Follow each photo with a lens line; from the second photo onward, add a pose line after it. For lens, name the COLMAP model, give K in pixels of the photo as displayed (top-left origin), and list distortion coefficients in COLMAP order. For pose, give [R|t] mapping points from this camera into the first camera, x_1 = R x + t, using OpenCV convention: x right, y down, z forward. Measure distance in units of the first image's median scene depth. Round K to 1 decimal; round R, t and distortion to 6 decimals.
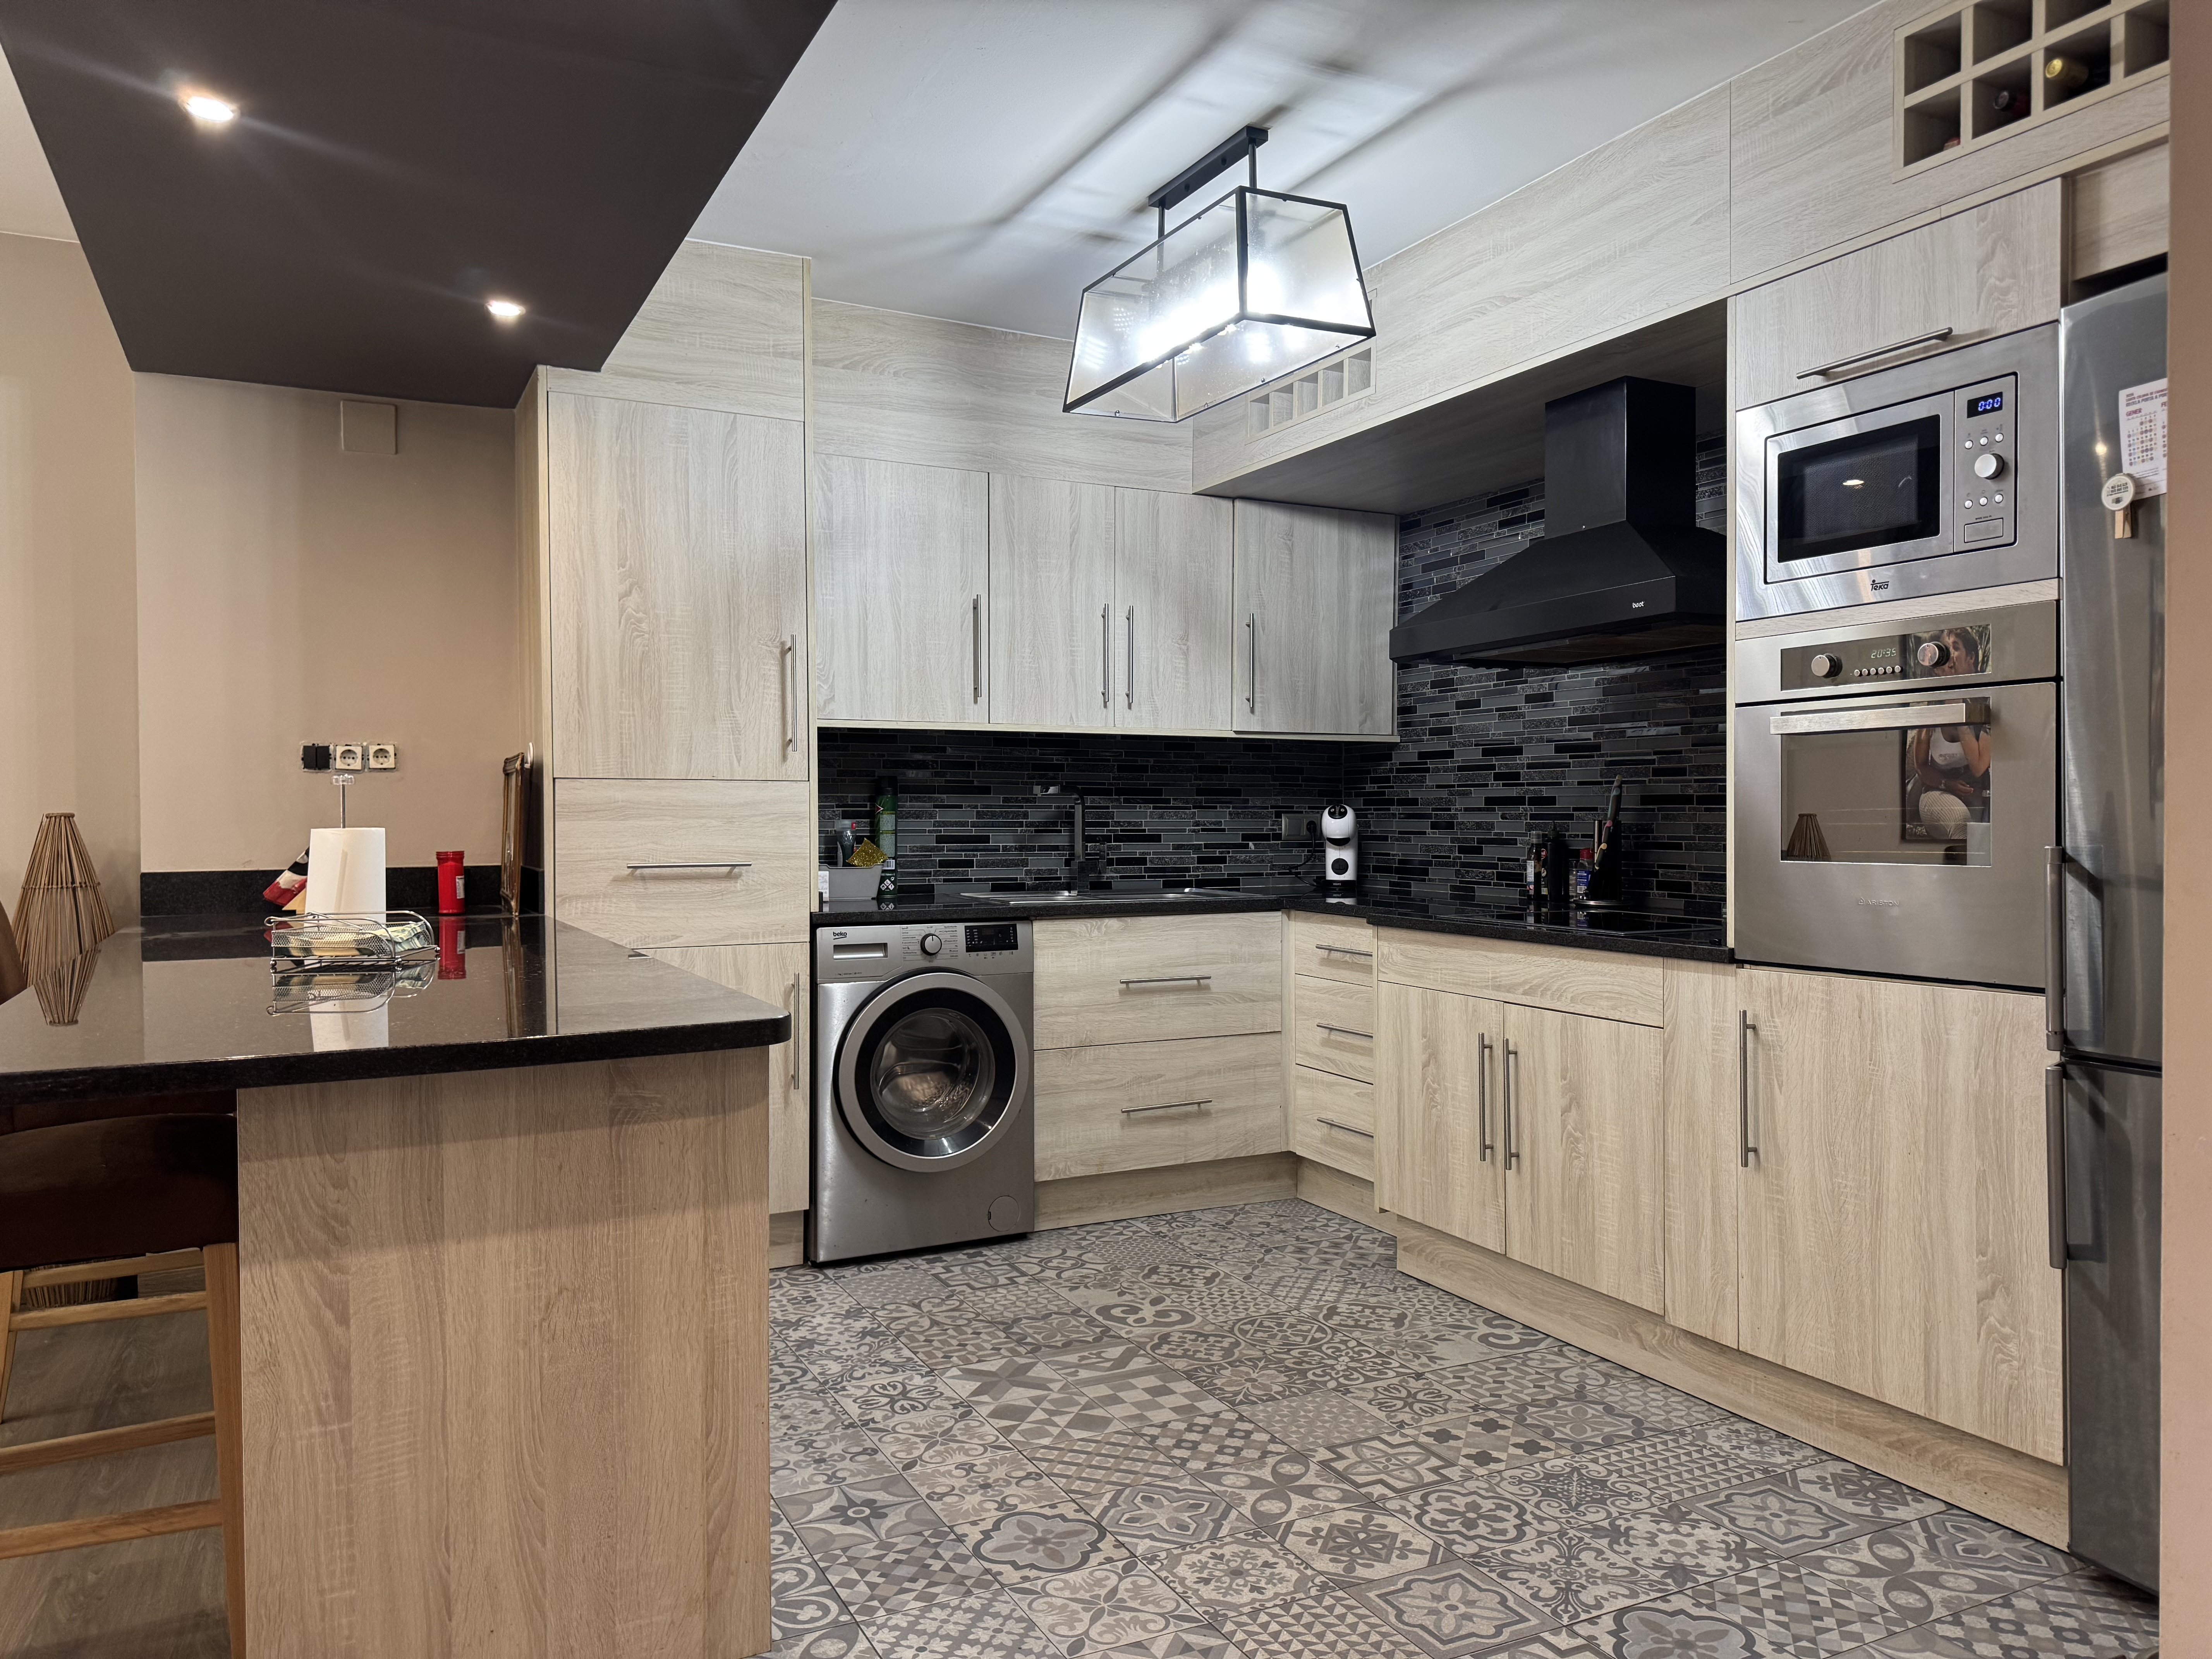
lens RADIAL K [[1552.9, 0, 1096.8], [0, 1552.9, 832.3], [0, 0, 1]] dist [0.076391, -0.105785]
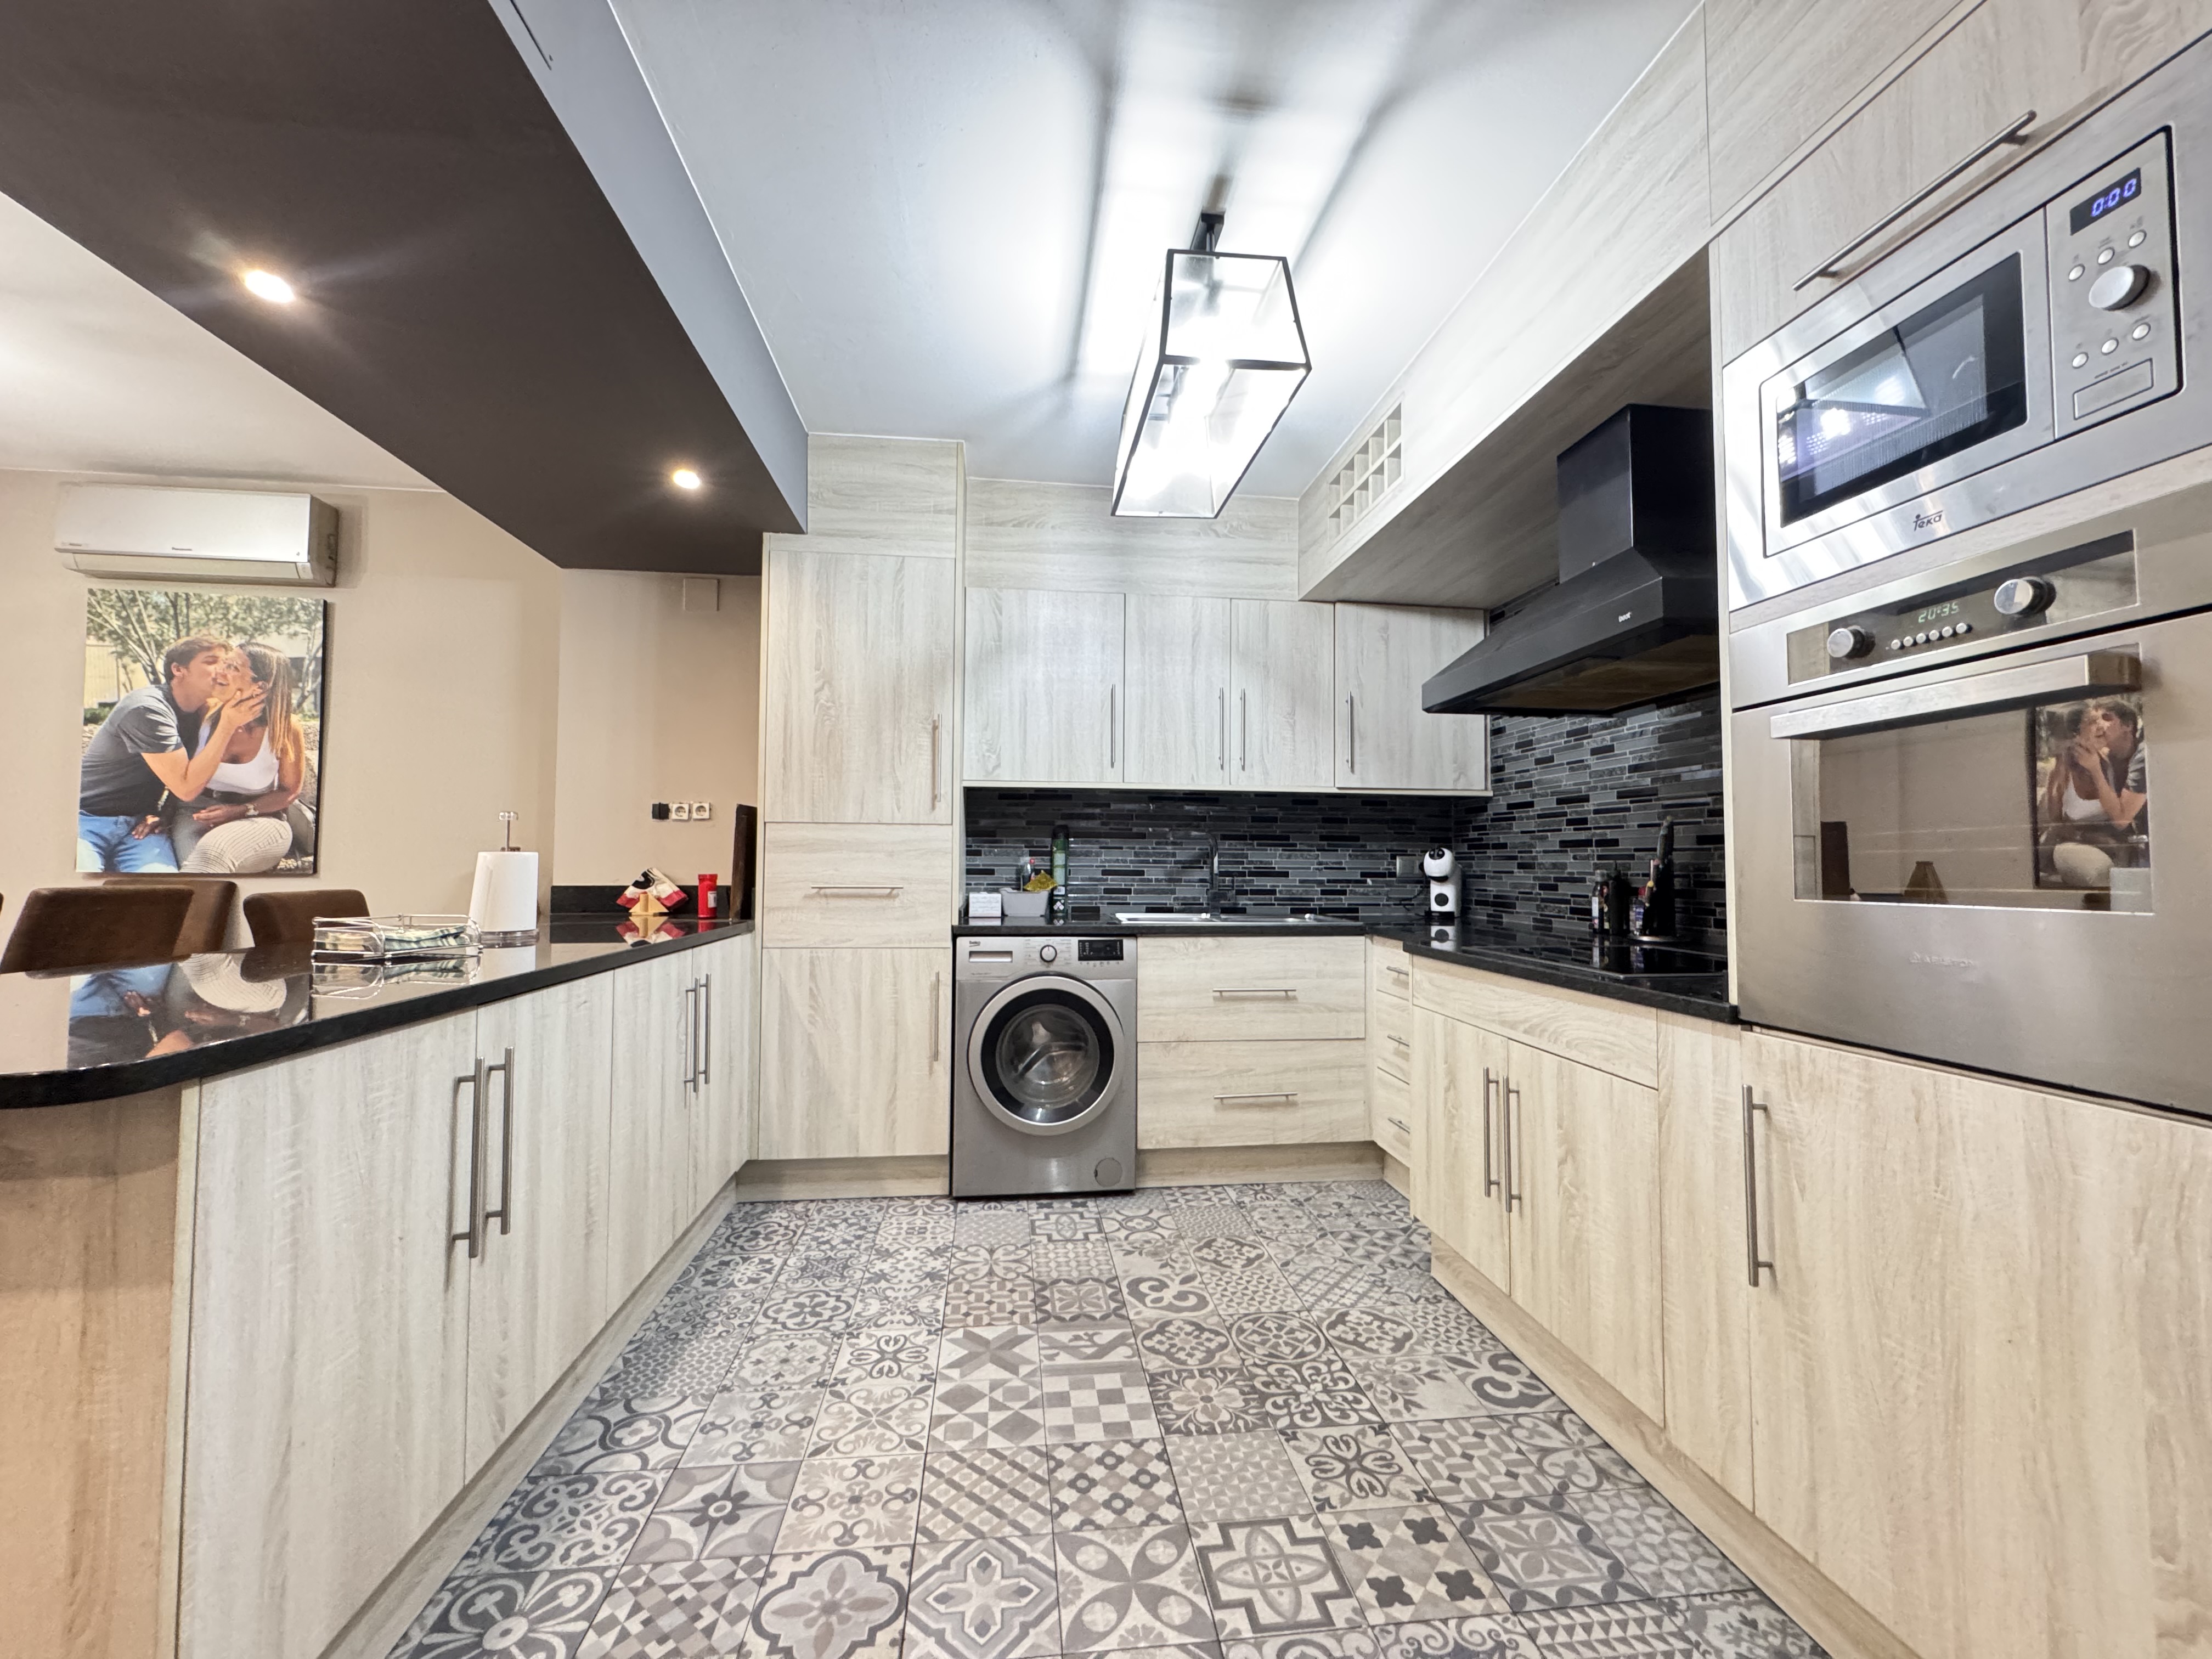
lens RADIAL K [[885.4, 0, 1105.2], [0, 885.4, 828.1], [0, 0, 1]] dist [-0.006438, 0.001902]
pose [[0.939976, -0.006324, -0.341183, 0.216067], [-0.012076, 0.998586, -0.051779, 0.007956], [0.341028, 0.052791, 0.938570, 0.384805]]
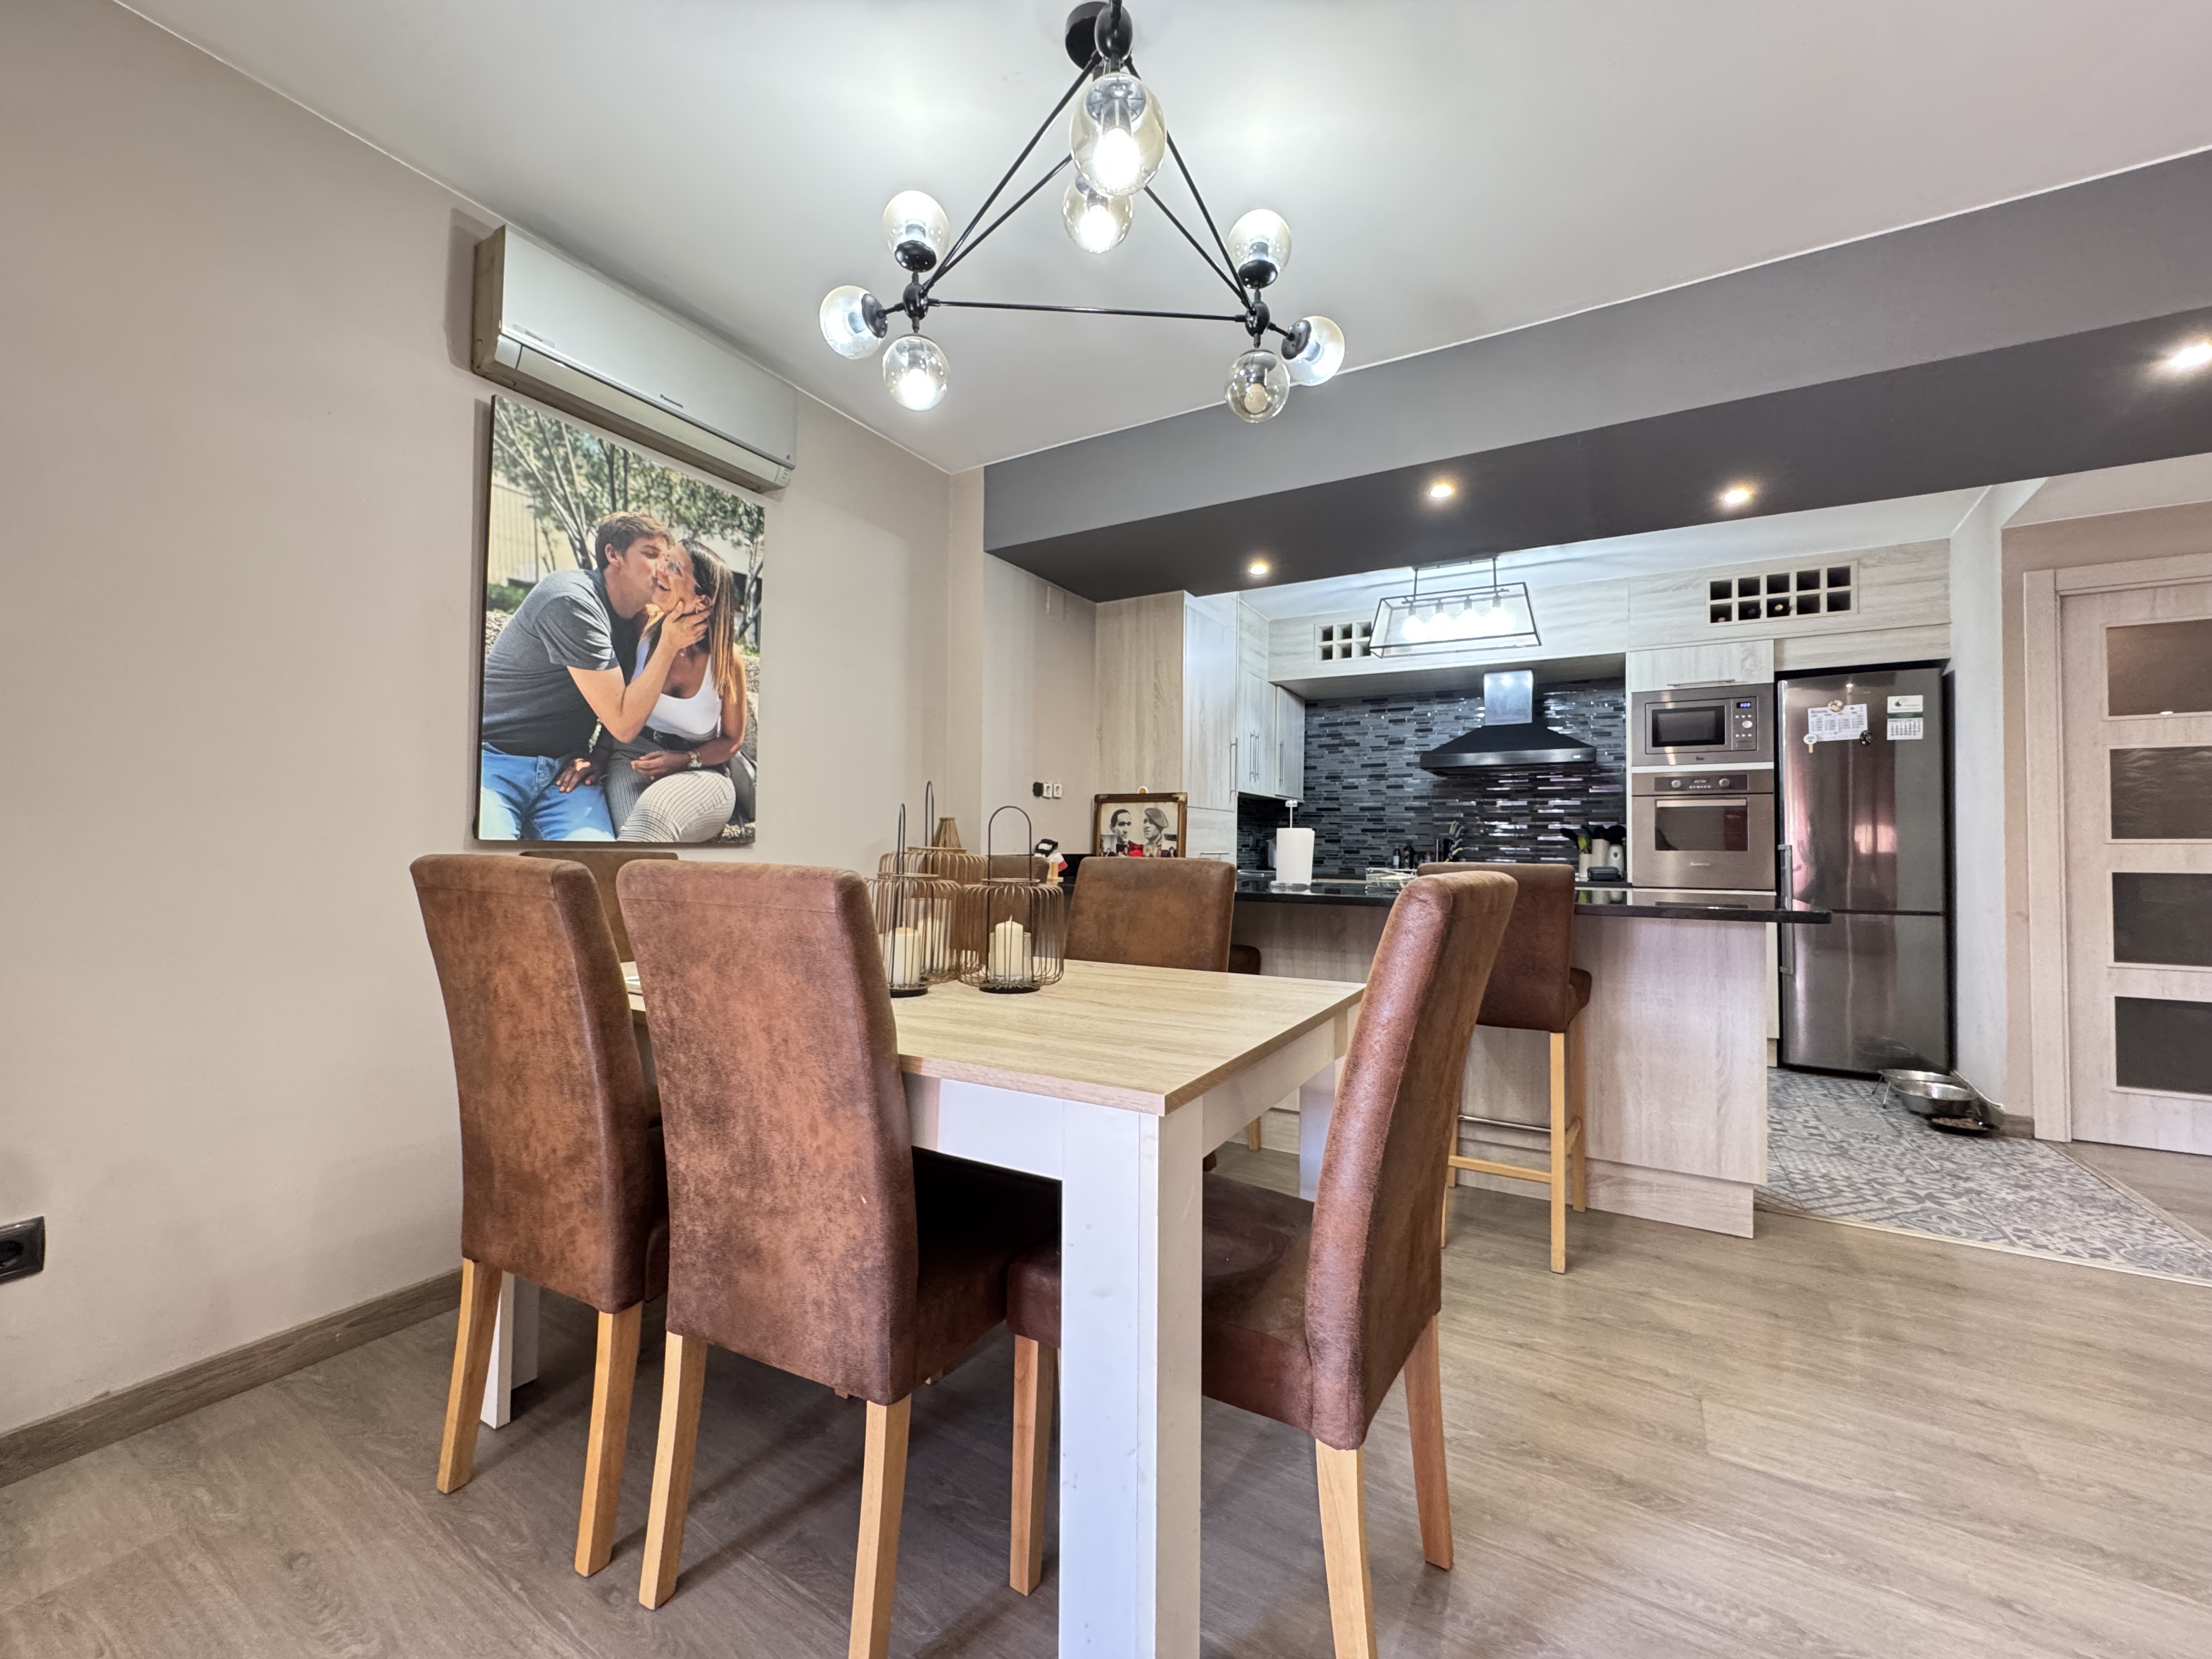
lens RADIAL K [[885.4, 0, 1103.3], [0, 885.4, 830.1], [0, 0, 1]] dist [-0.006438, 0.001902]
pose [[0.836314, 0.021238, 0.547840, -1.066491], [-0.006746, 0.999572, -0.028452, 0.026497], [-0.548210, 0.020099, 0.836099, 0.167090]]
